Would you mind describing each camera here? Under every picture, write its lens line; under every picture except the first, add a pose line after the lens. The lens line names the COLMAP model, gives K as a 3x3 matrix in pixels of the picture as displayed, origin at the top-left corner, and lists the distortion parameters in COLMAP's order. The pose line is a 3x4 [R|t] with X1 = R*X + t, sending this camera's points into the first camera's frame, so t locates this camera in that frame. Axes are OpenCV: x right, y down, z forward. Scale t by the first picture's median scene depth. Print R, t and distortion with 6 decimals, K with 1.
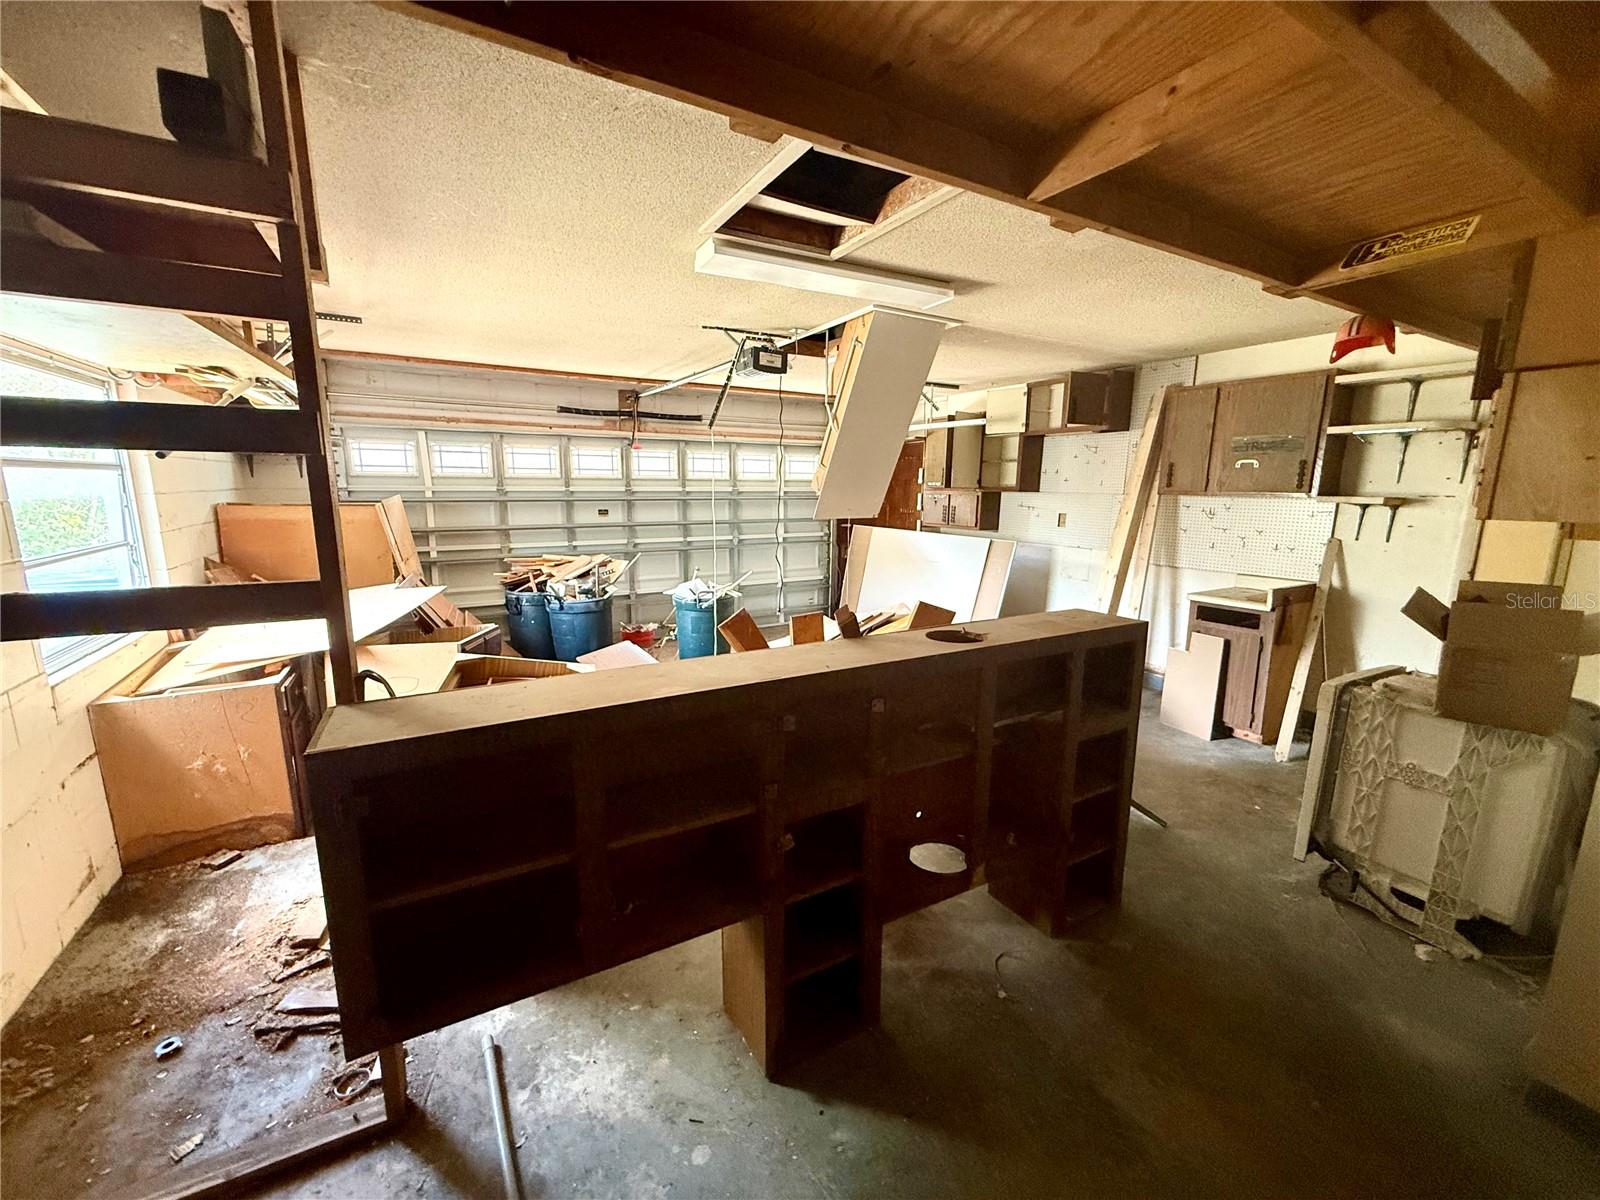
lens RADIAL K [[638.0, 0, 793.6], [0, 638.0, 599.8], [0, 0, 1]] dist [-0.000155, 0.000027]
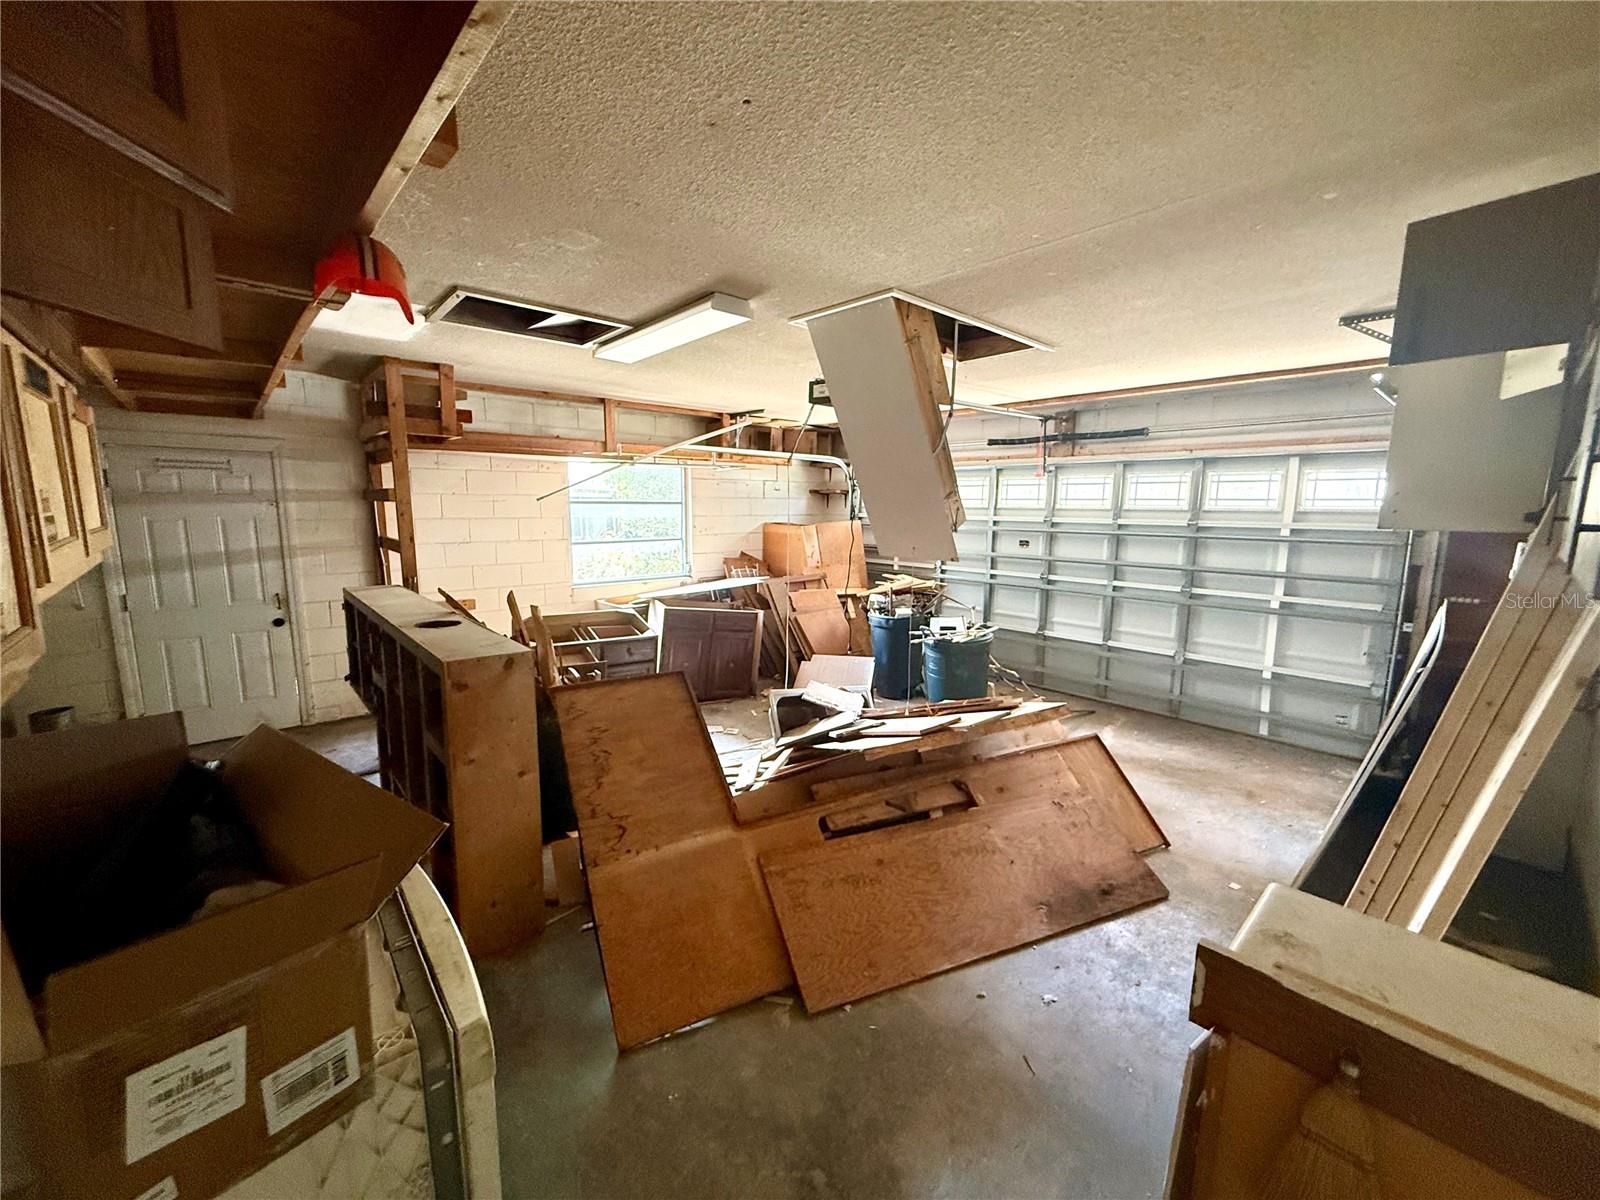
lens RADIAL K [[638.0, 0, 793.6], [0, 638.0, 599.8], [0, 0, 1]] dist [-0.000155, 0.000027]
pose [[0.221362, 0.135137, -0.965783, 0.487240], [-0.187764, 0.977728, 0.093772, -0.069701], [0.956945, 0.160581, 0.241806, 0.395213]]
